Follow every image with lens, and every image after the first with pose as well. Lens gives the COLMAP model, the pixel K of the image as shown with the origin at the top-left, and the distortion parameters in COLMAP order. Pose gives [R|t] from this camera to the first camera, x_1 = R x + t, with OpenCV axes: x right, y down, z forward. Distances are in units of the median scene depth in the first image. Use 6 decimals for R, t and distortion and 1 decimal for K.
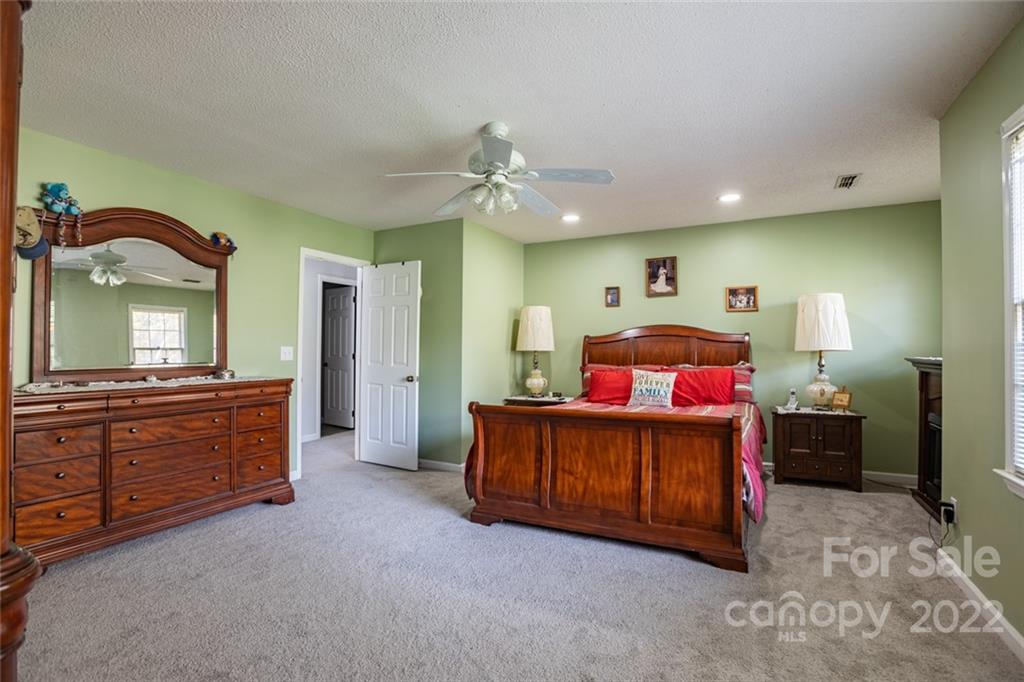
lens RADIAL K [[473.9, 0, 514.7], [0, 473.9, 346.8], [0, 0, 1]] dist [-0.048147, 0.006419]
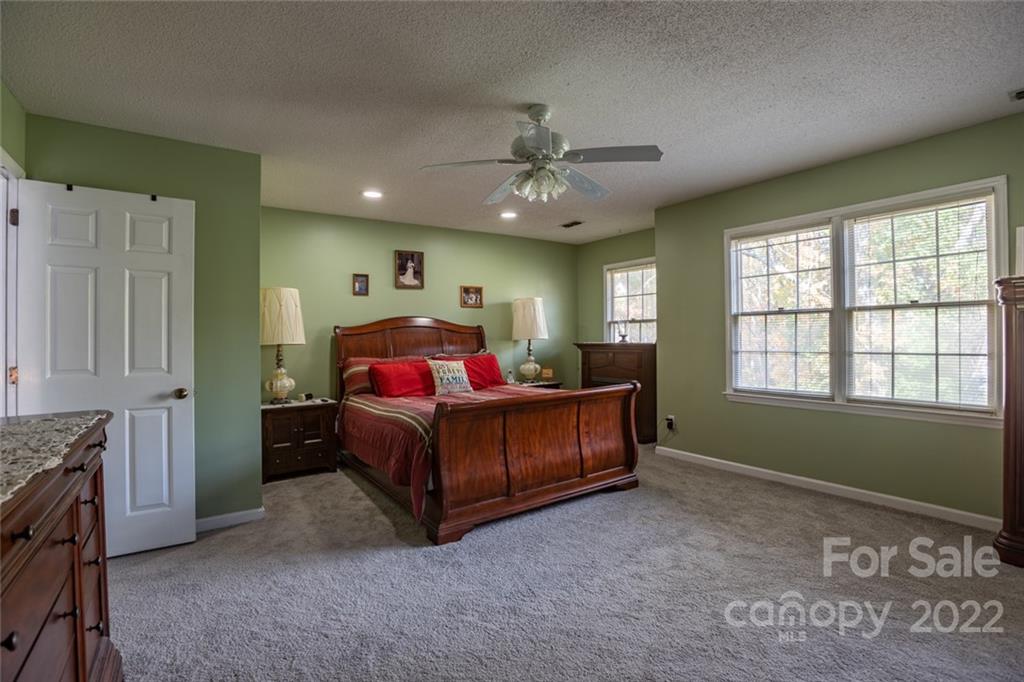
lens RADIAL K [[473.9, 0, 517.5], [0, 473.9, 344.5], [0, 0, 1]] dist [-0.048147, 0.006419]
pose [[0.464145, -0.019992, 0.885534, -0.538110], [0.010996, 0.999798, 0.016809, -0.000230], [-0.885691, 0.001935, 0.464271, 0.340579]]
